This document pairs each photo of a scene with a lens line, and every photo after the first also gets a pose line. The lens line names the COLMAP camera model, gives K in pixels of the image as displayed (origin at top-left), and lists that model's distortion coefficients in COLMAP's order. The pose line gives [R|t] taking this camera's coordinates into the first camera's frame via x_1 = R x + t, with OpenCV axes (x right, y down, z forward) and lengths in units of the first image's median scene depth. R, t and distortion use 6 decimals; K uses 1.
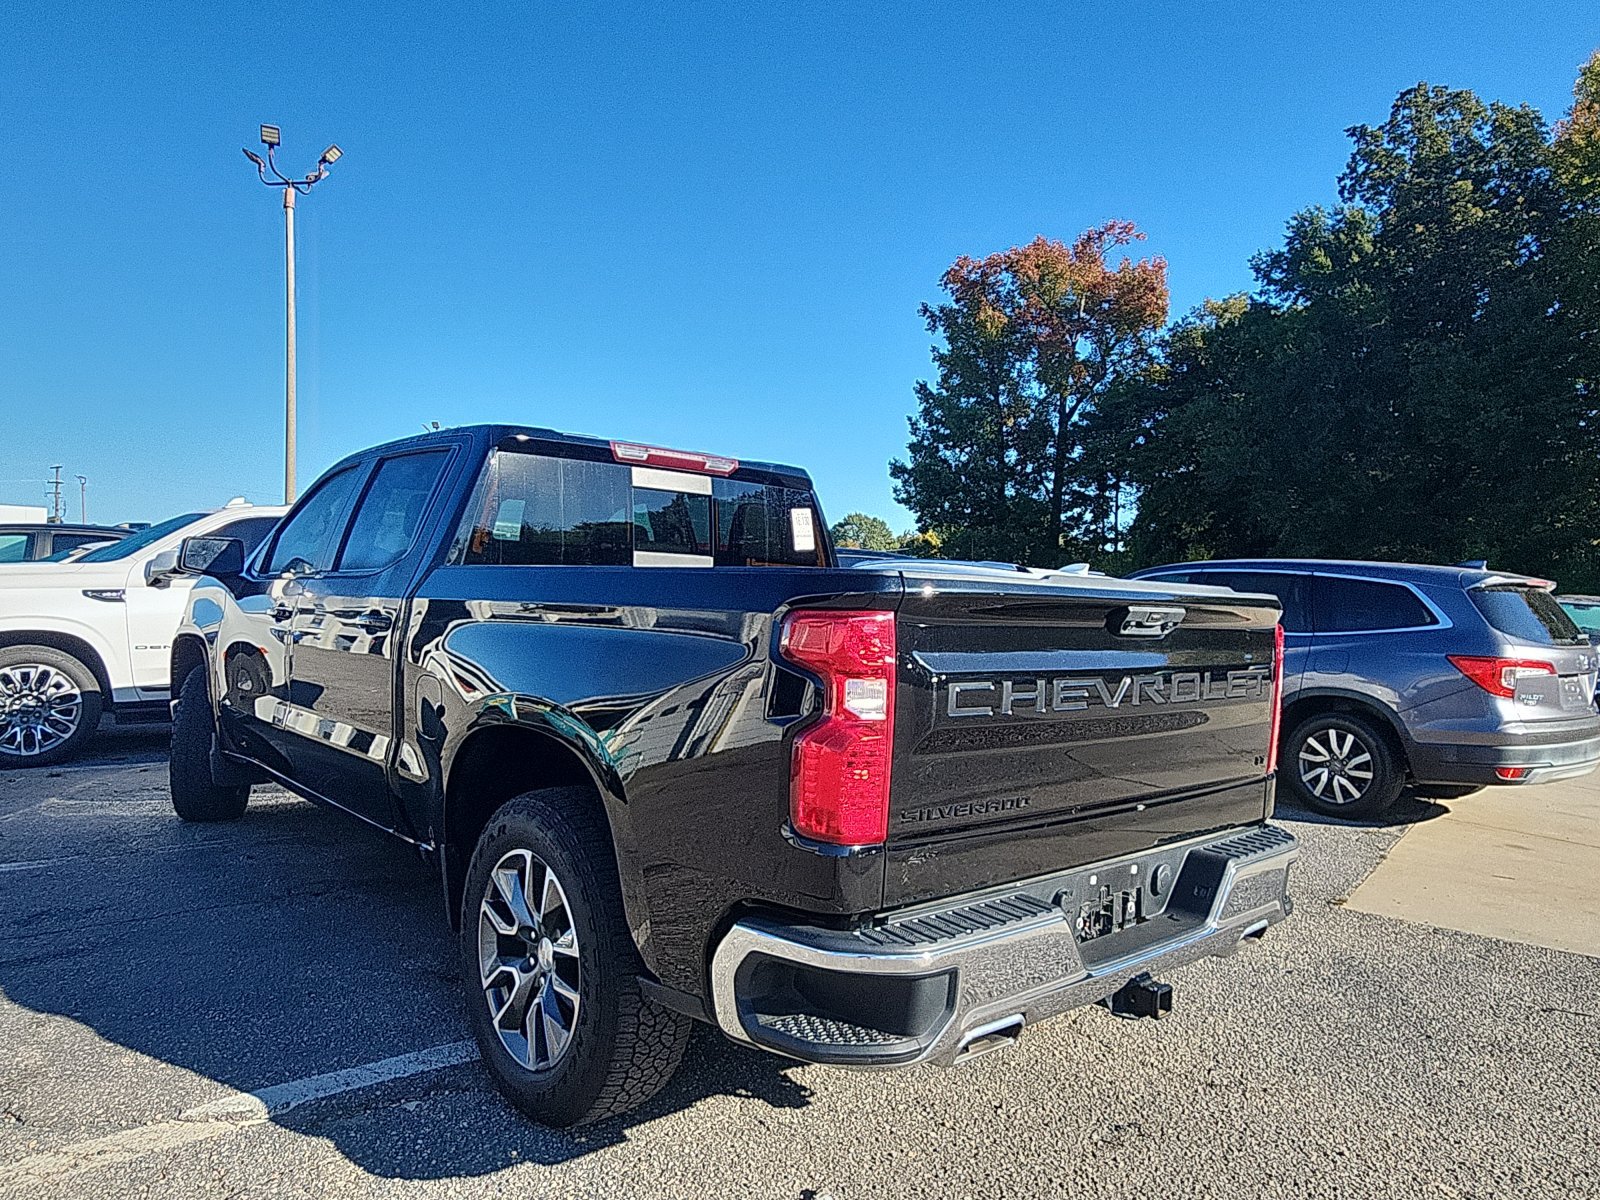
lens RADIAL K [[1080.7, 0, 806.0], [0, 1080.7, 604.1], [0, 0, 1]] dist [0.031554, -0.015803]
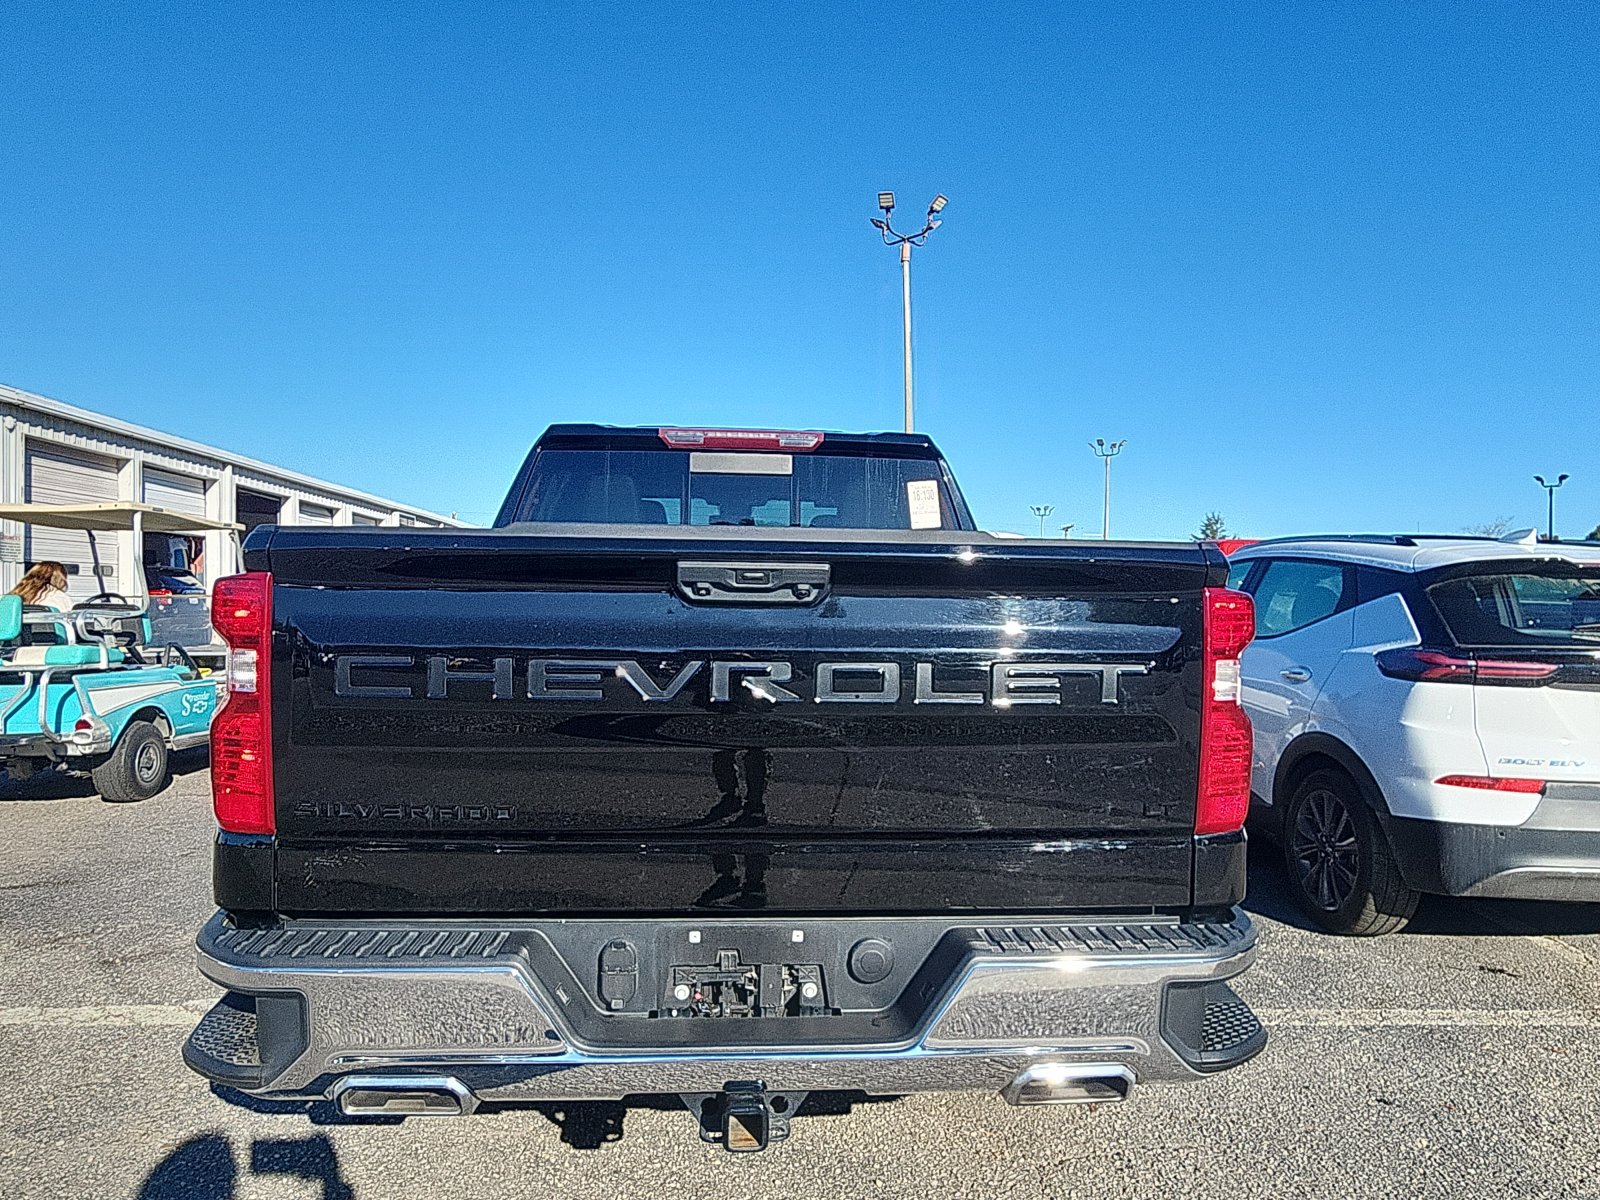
lens RADIAL K [[1080.7, 0, 785.1], [0, 1080.7, 603.4], [0, 0, 1]] dist [0.031554, -0.015803]
pose [[0.787232, -0.019925, -0.616334, 0.492185], [0.009085, 0.999744, -0.020716, 0.028258], [0.616589, 0.010709, 0.787212, 0.292558]]
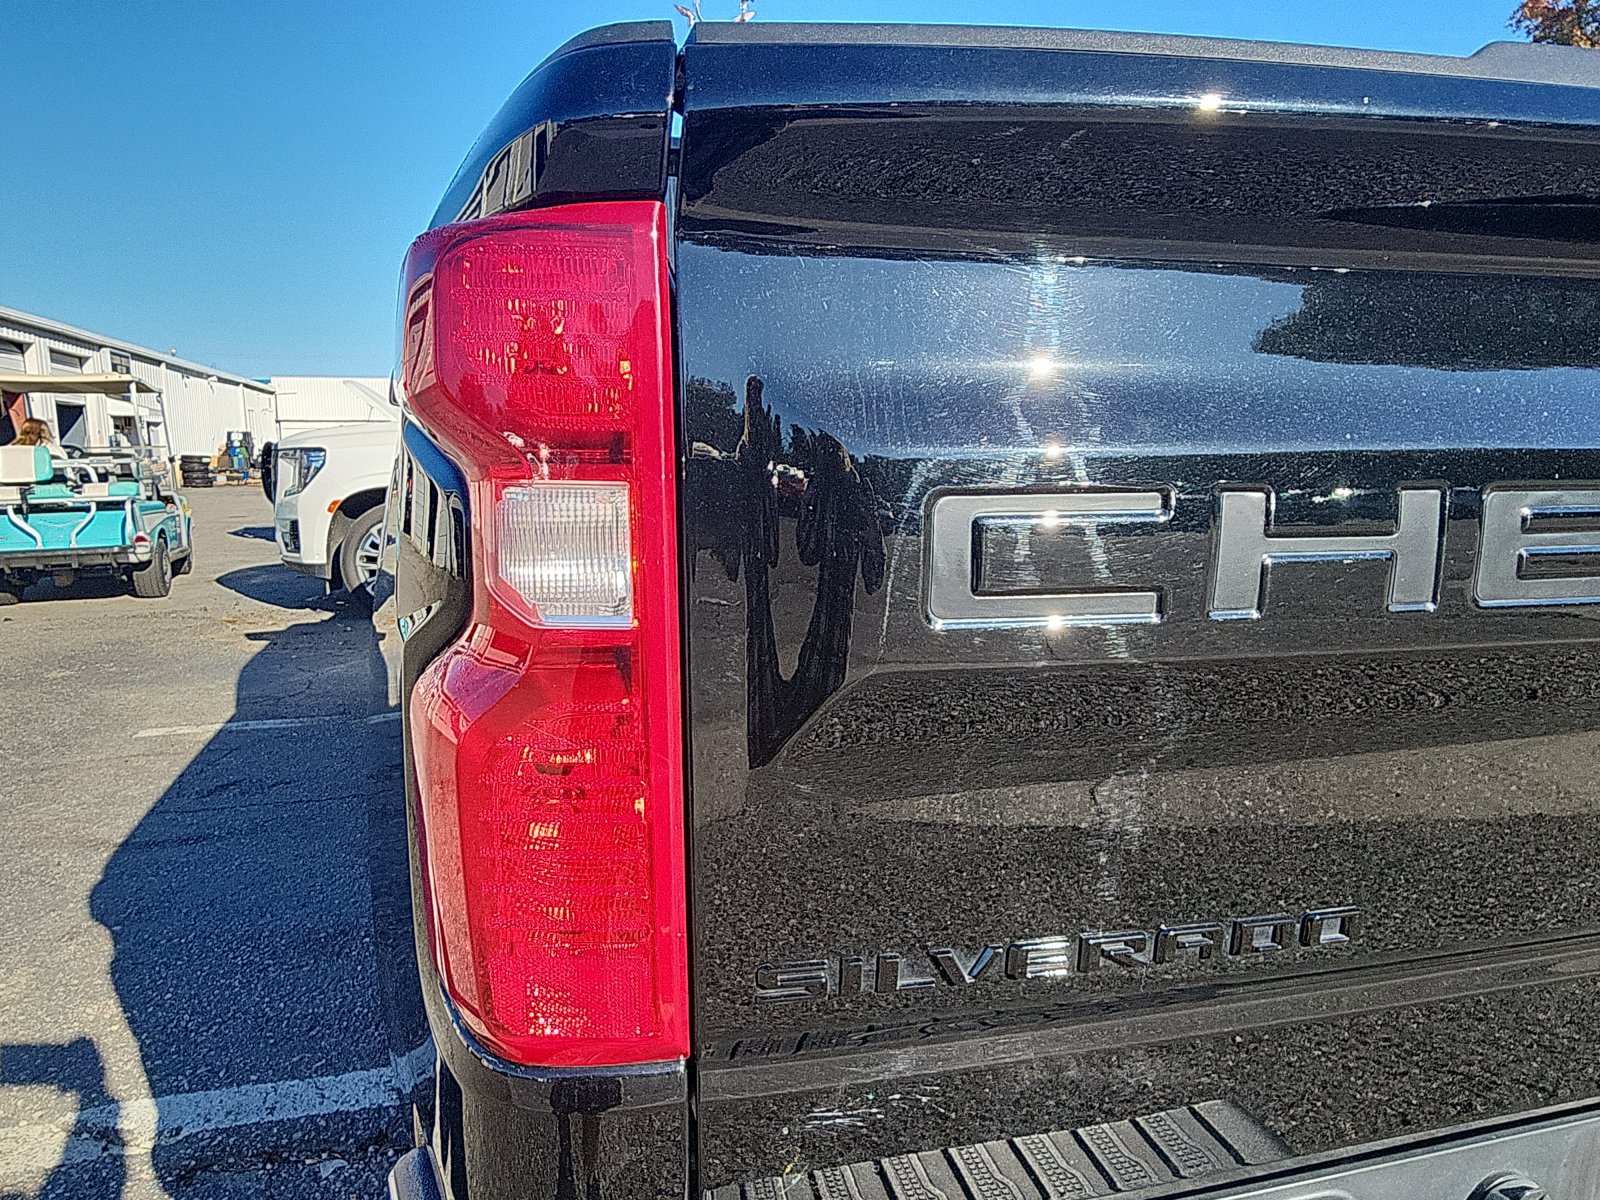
lens RADIAL K [[1080.7, 0, 765.9], [0, 1080.7, 609.0], [0, 0, 1]] dist [0.031554, -0.015803]
pose [[0.896386, 0.027671, -0.442410, 0.110840], [0.031374, 0.991586, 0.125587, 0.034750], [0.442163, -0.126455, 0.887976, 0.400933]]
